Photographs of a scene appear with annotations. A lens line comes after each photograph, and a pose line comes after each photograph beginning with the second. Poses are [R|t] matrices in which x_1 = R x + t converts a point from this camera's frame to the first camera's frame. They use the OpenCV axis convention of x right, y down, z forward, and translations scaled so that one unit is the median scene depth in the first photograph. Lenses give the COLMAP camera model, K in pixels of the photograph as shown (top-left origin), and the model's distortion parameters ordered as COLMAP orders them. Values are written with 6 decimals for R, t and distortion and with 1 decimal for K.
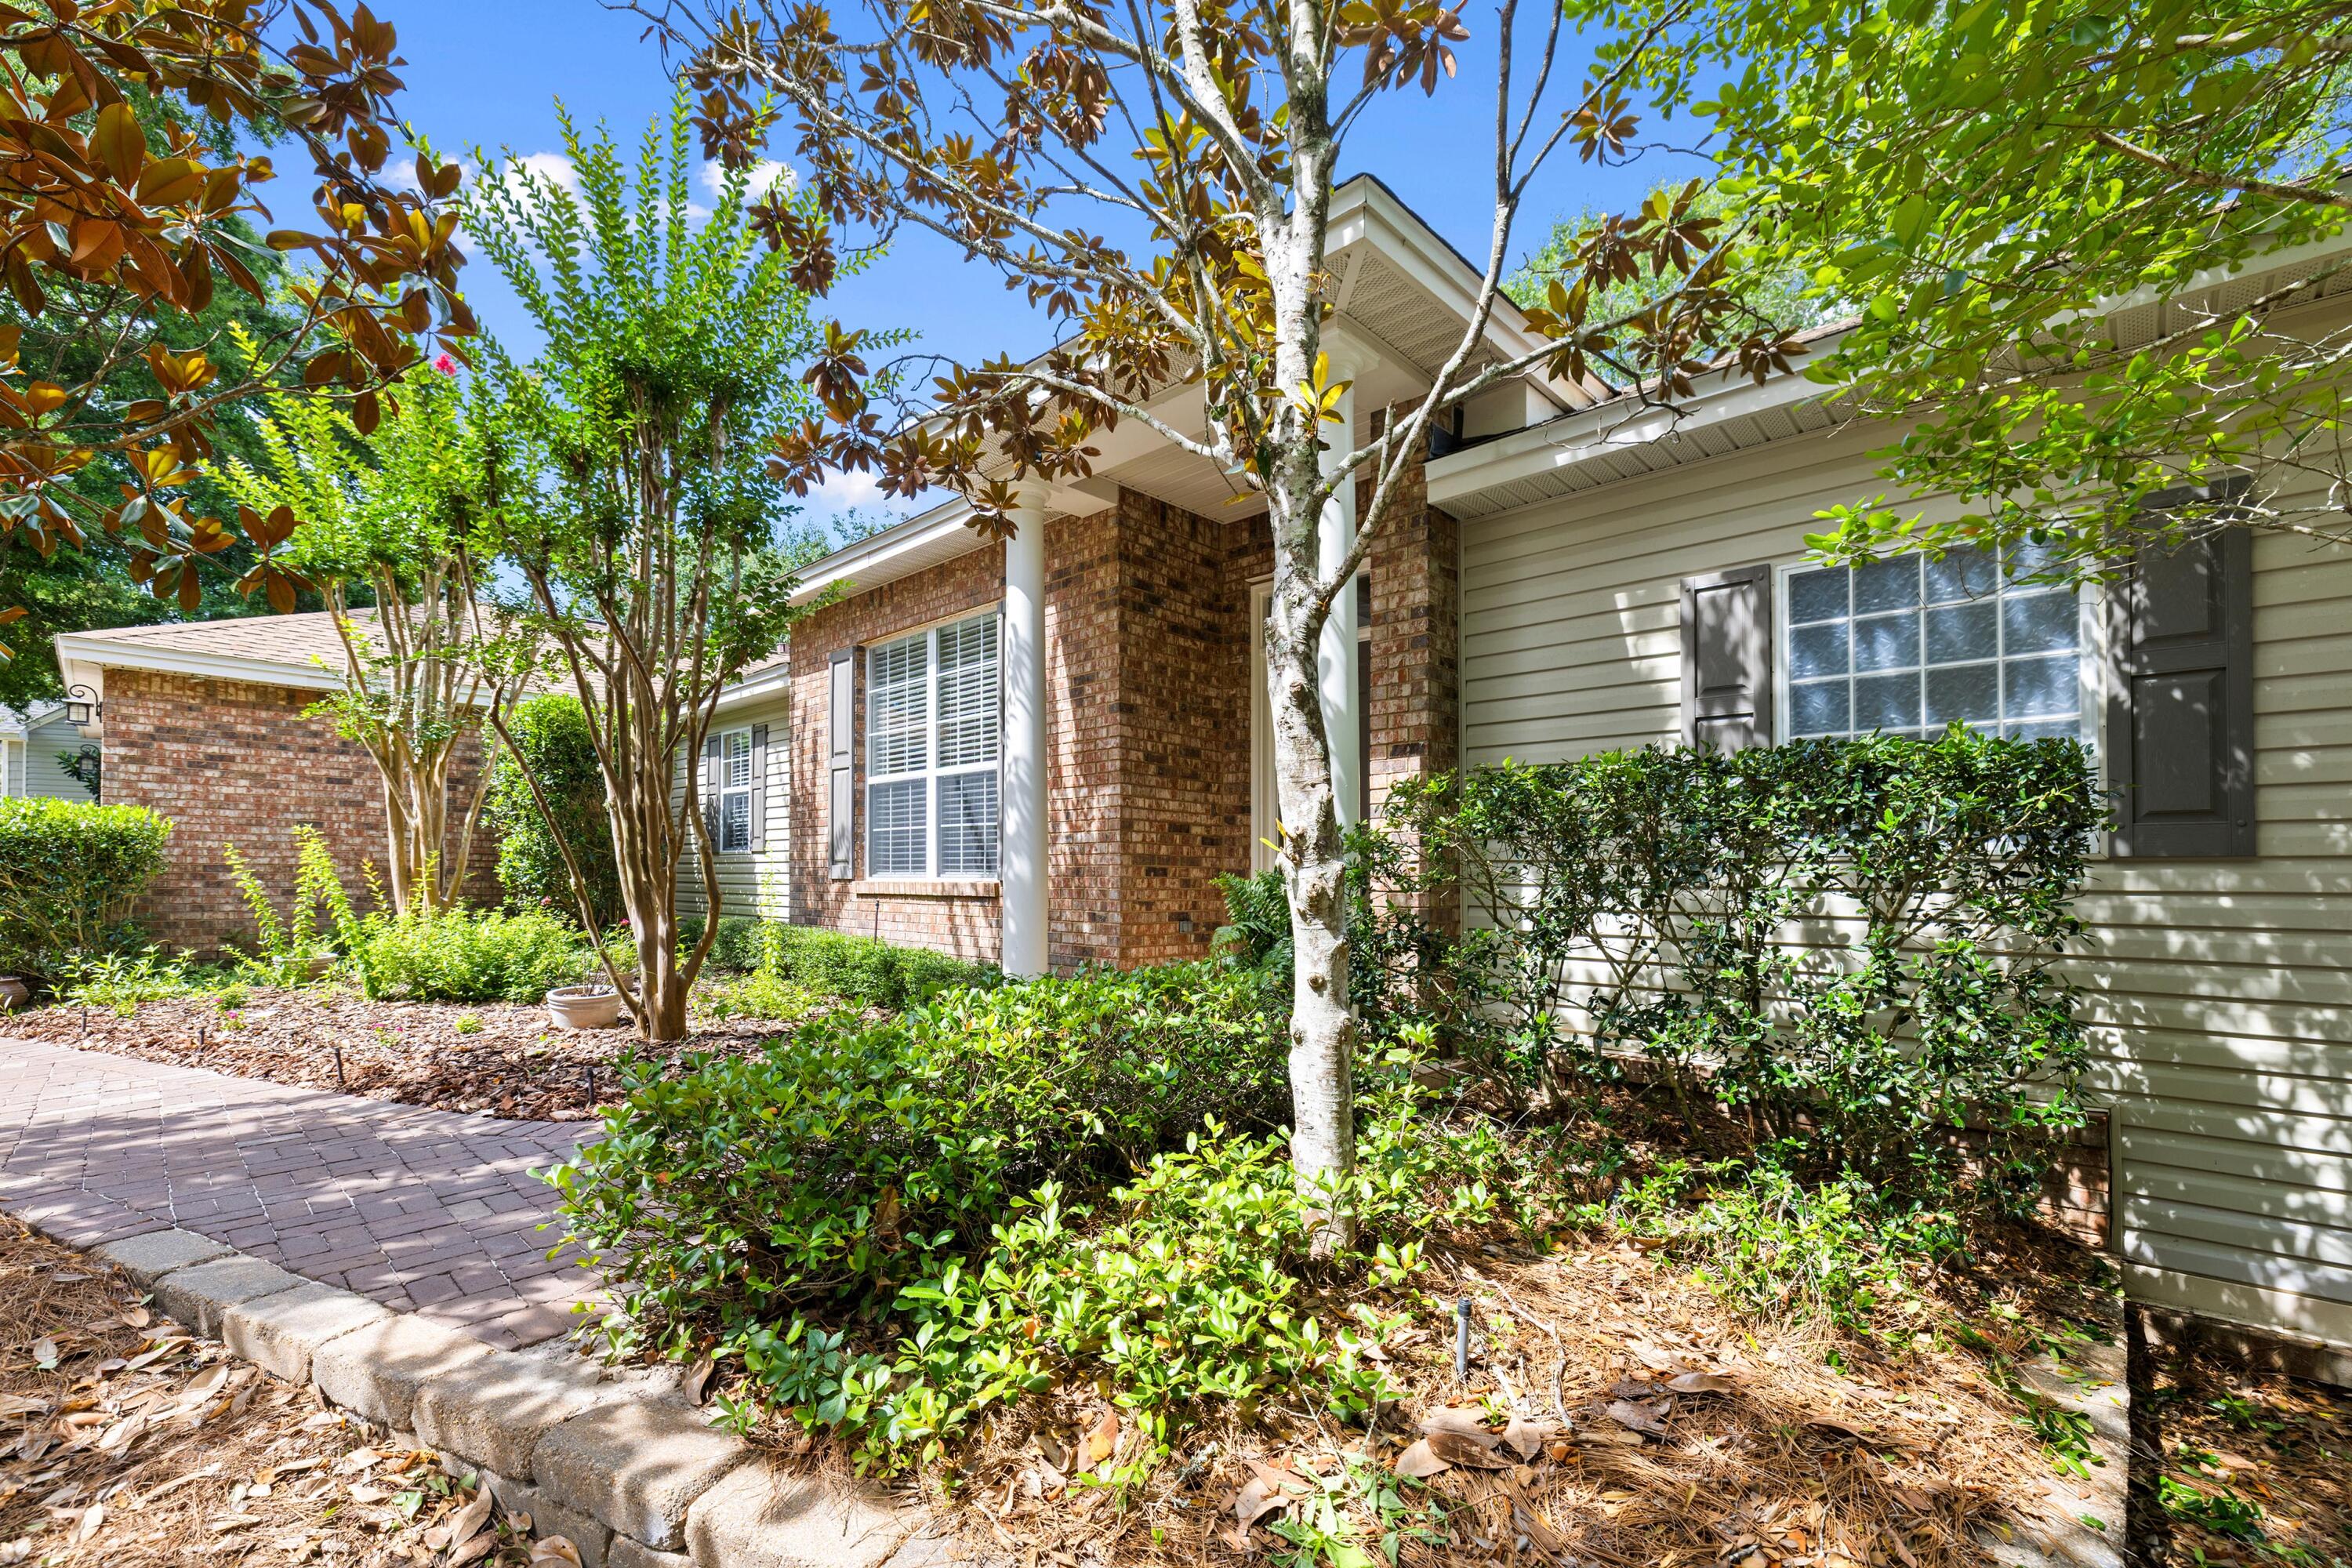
lens RADIAL K [[1010.8, 0, 1167.2], [0, 1010.8, 888.9], [0, 0, 1]] dist [0.001870, 0.000135]
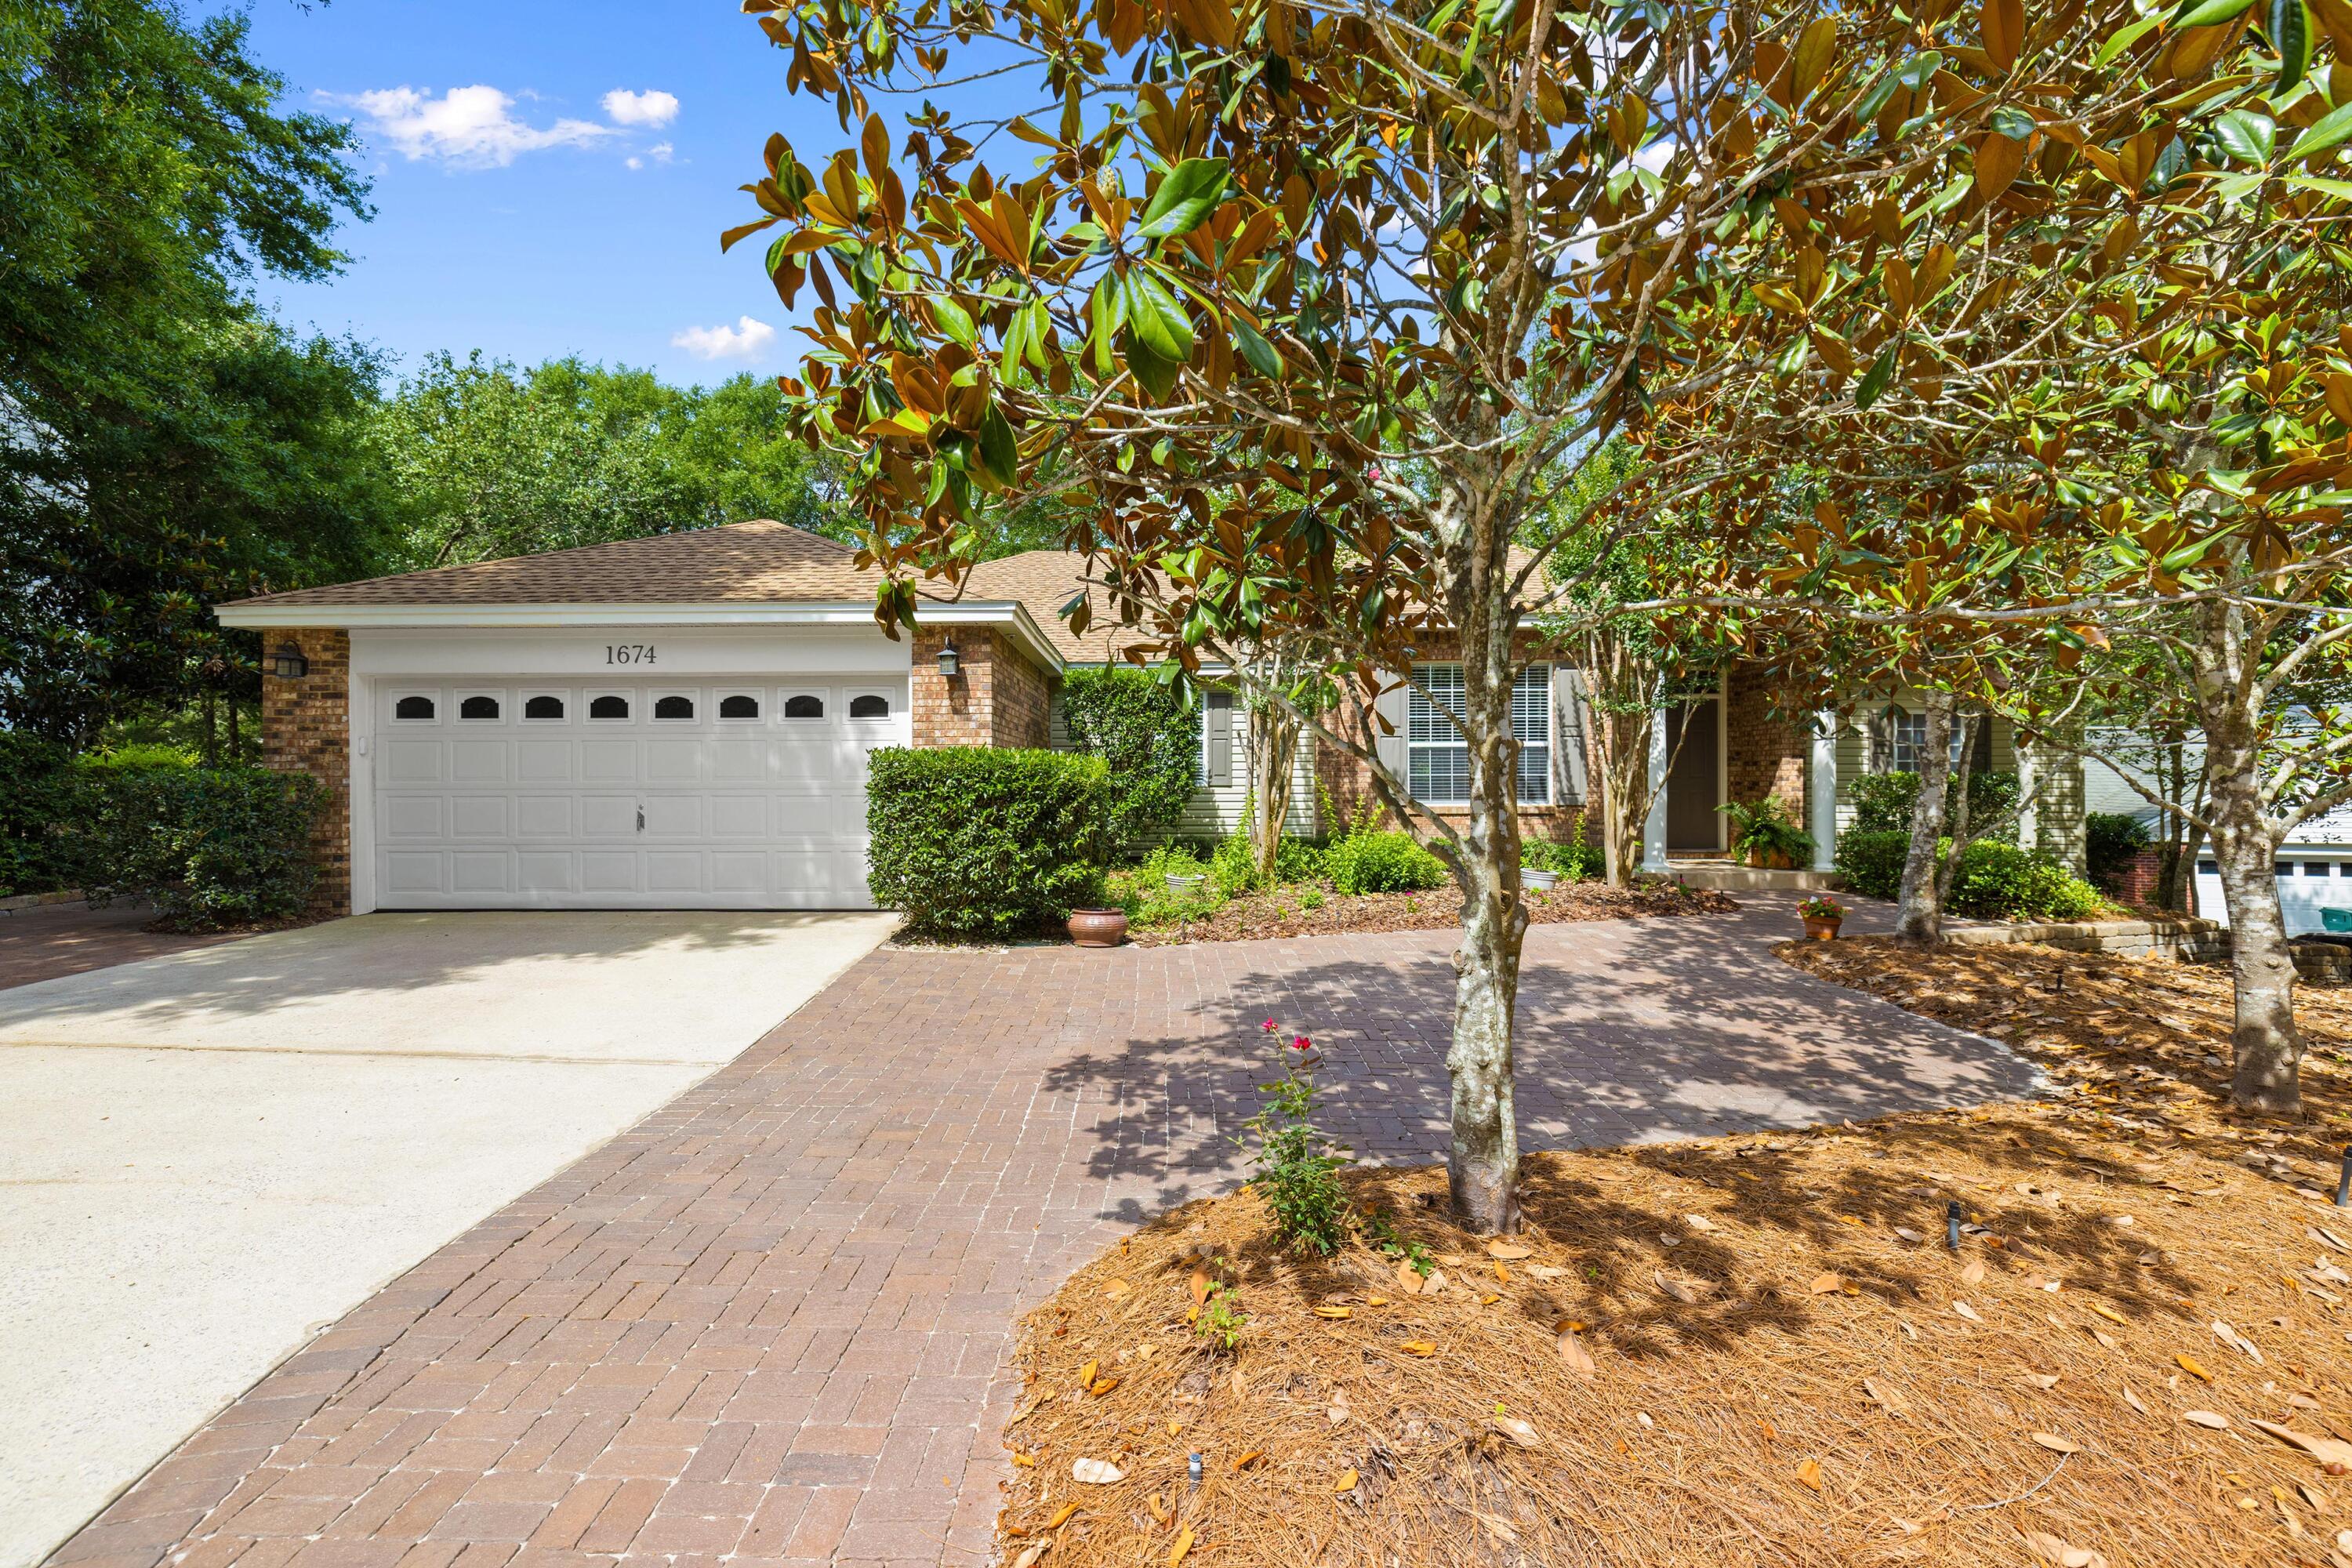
lens RADIAL K [[999.9, 0, 1160.9], [0, 999.9, 764.2], [0, 0, 1]] dist [0.002056, 0.000183]
pose [[0.733596, 0.002496, 0.679581, -2.175571], [0.014733, 0.999700, -0.019576, -0.063842], [-0.679426, 0.024373, 0.733339, 0.115336]]
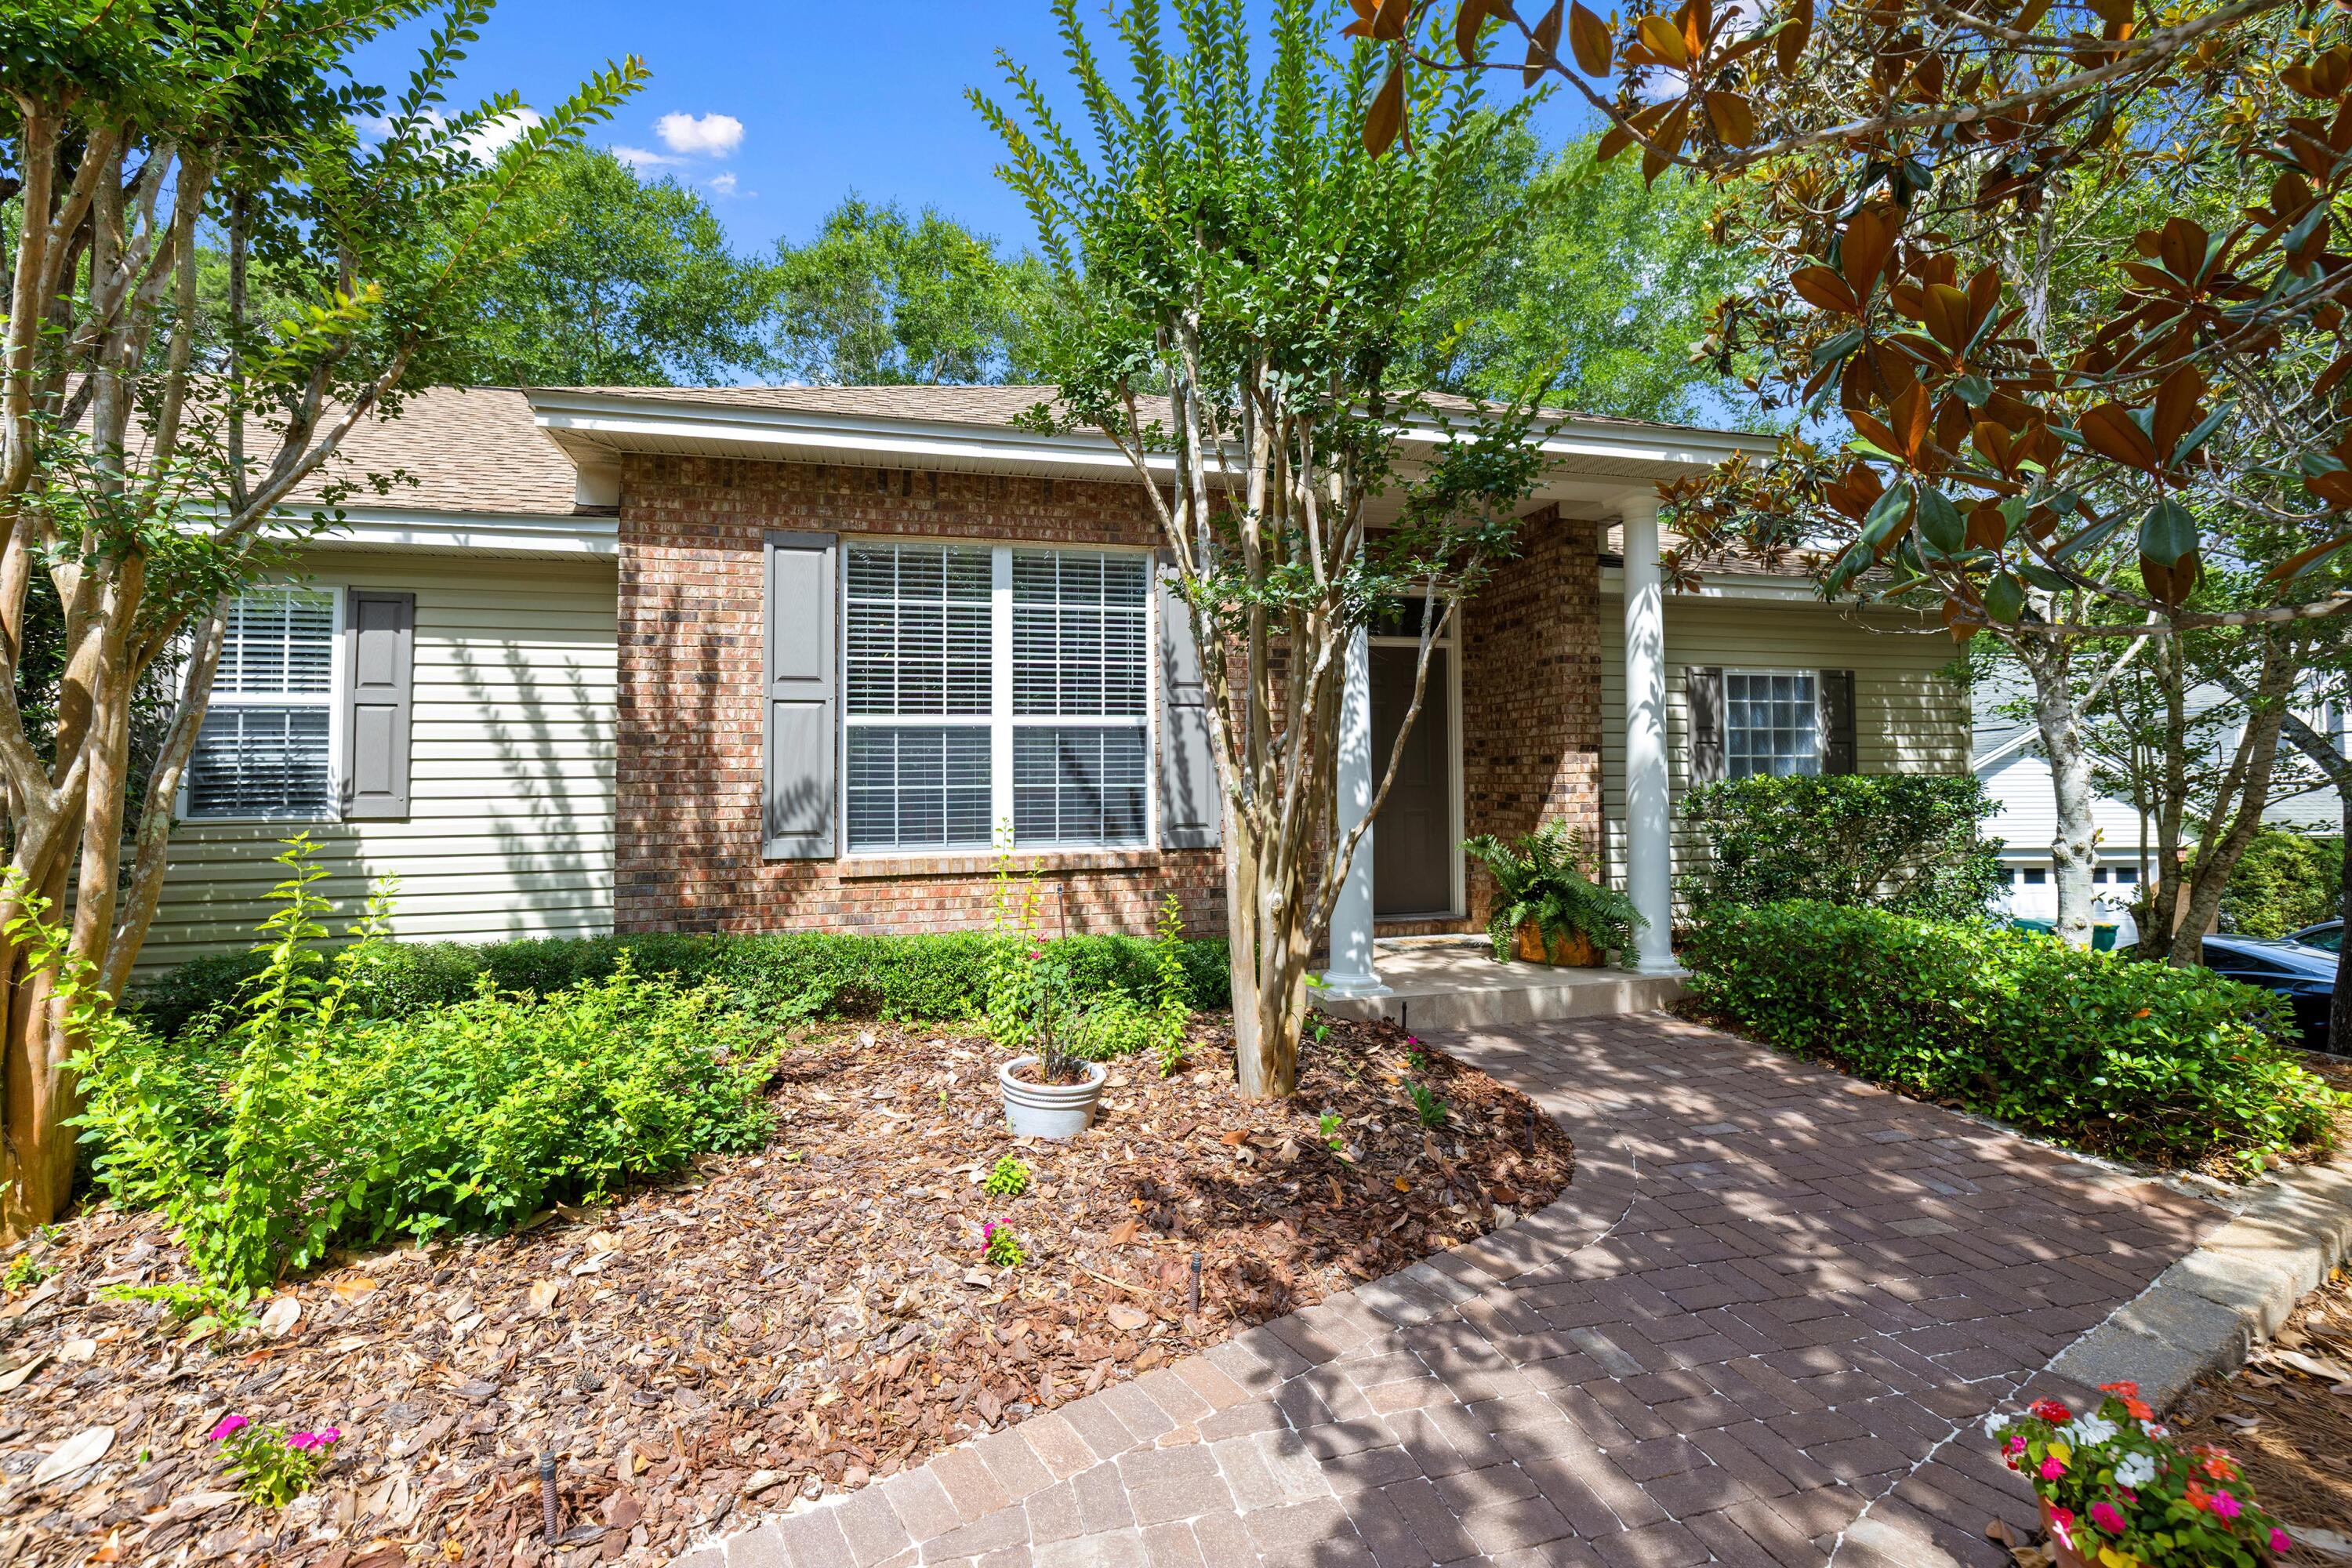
lens RADIAL K [[987.6, 0, 1139.1], [0, 987.6, 729.8], [0, 0, 1]] dist [-0.000402, 0.000193]
pose [[0.536963, 0.032490, 0.842980, -1.008977], [0.021906, 0.998384, -0.052432, -0.074965], [-0.843321, 0.046620, 0.535384, 0.568996]]
